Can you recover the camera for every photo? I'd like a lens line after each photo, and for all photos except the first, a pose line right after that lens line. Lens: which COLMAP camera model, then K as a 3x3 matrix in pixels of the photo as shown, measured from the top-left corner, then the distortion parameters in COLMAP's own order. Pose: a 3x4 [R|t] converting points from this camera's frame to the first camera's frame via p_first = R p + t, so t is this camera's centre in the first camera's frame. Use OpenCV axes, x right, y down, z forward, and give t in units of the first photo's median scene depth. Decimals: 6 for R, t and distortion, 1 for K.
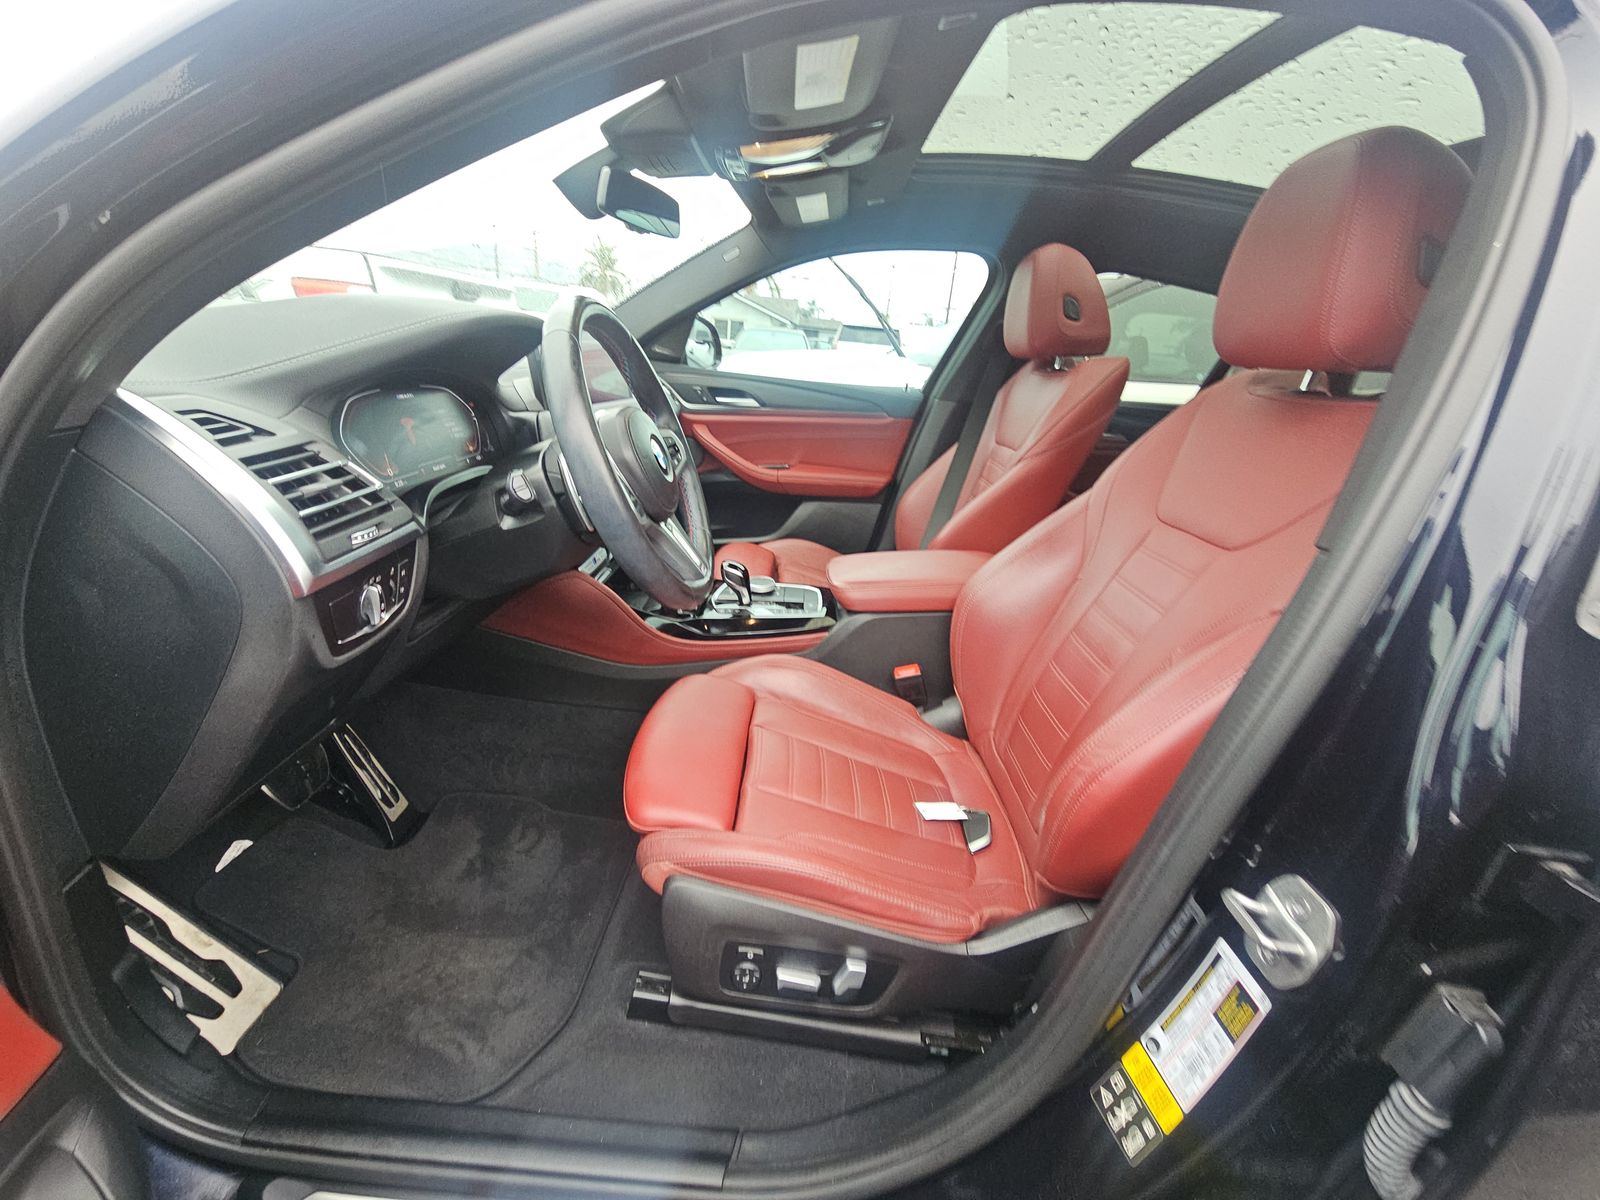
lens RADIAL K [[651.9, 0, 804.7], [0, 651.9, 606.1], [0, 0, 1]] dist [-0.000054, 0.000328]
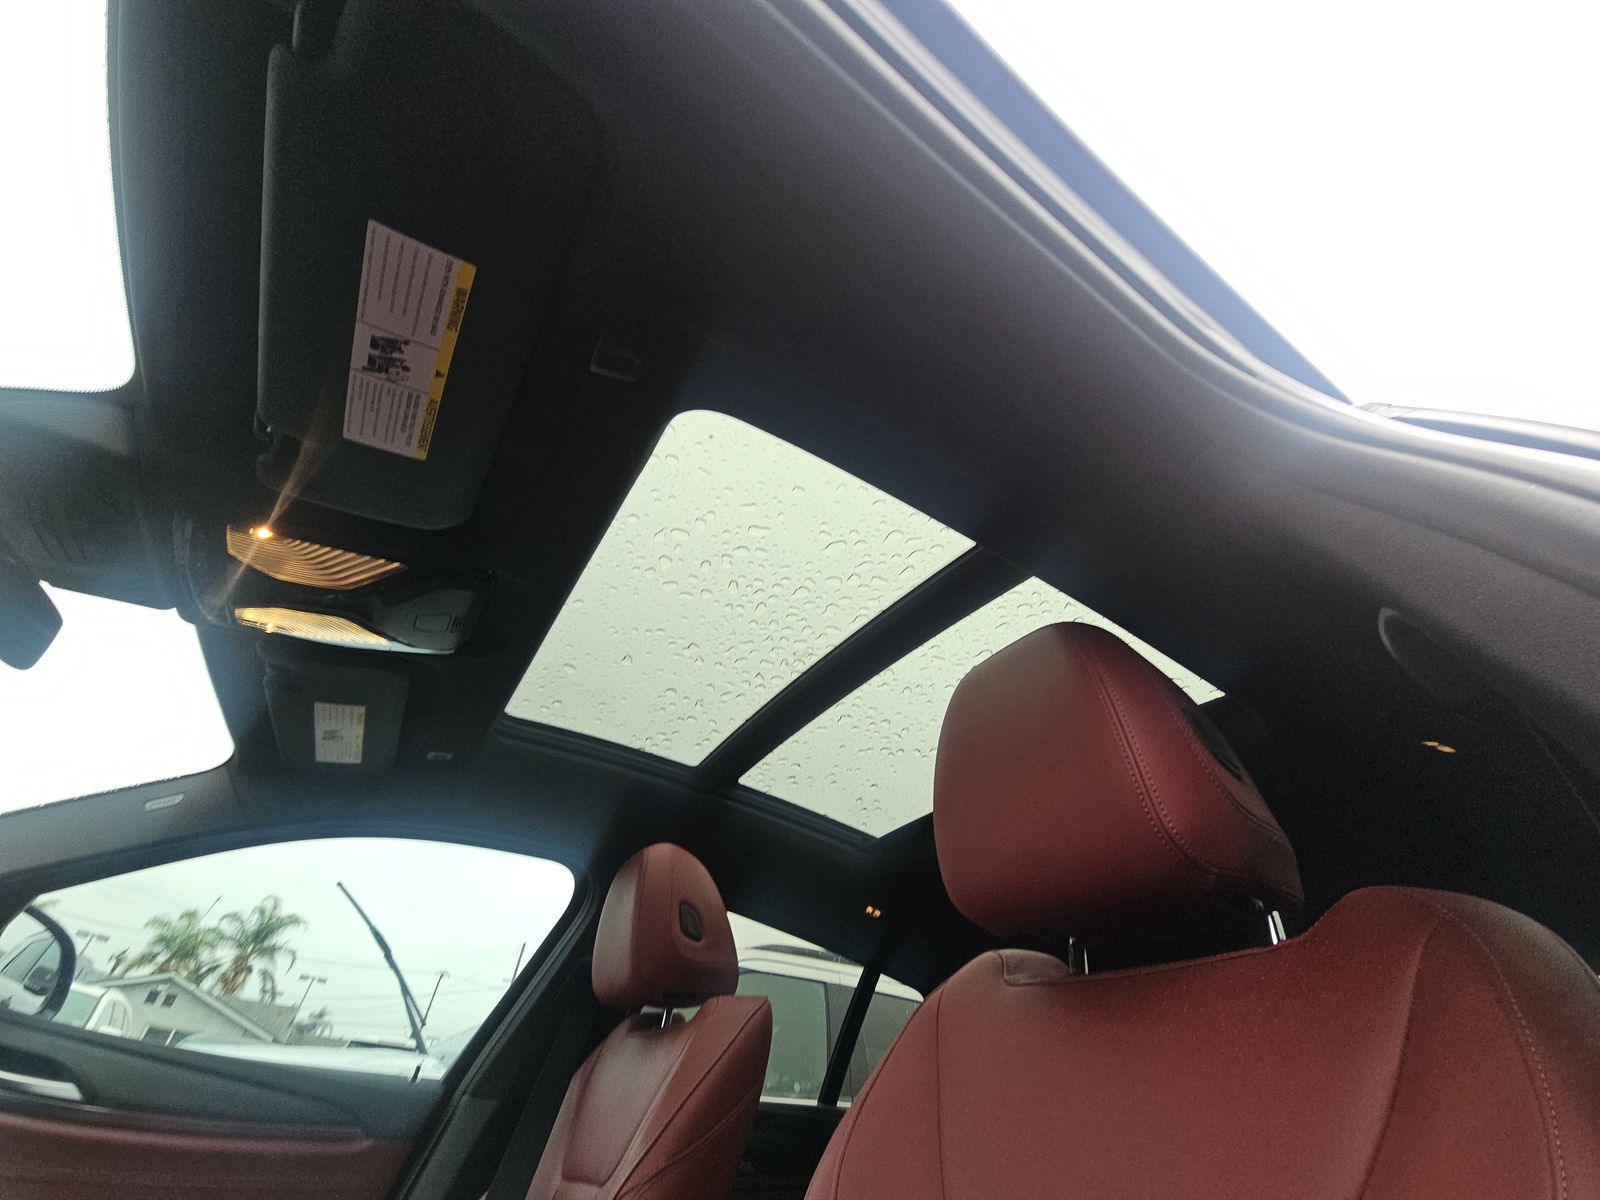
lens RADIAL K [[641.6, 0, 779.6], [0, 641.6, 601.5], [0, 0, 1]] dist [0.001140, 0.000049]
pose [[0.853223, 0.323096, 0.409413, 0.077586], [0.185822, 0.545159, -0.817479, -0.041123], [-0.487319, 0.773570, 0.405104, 0.351381]]
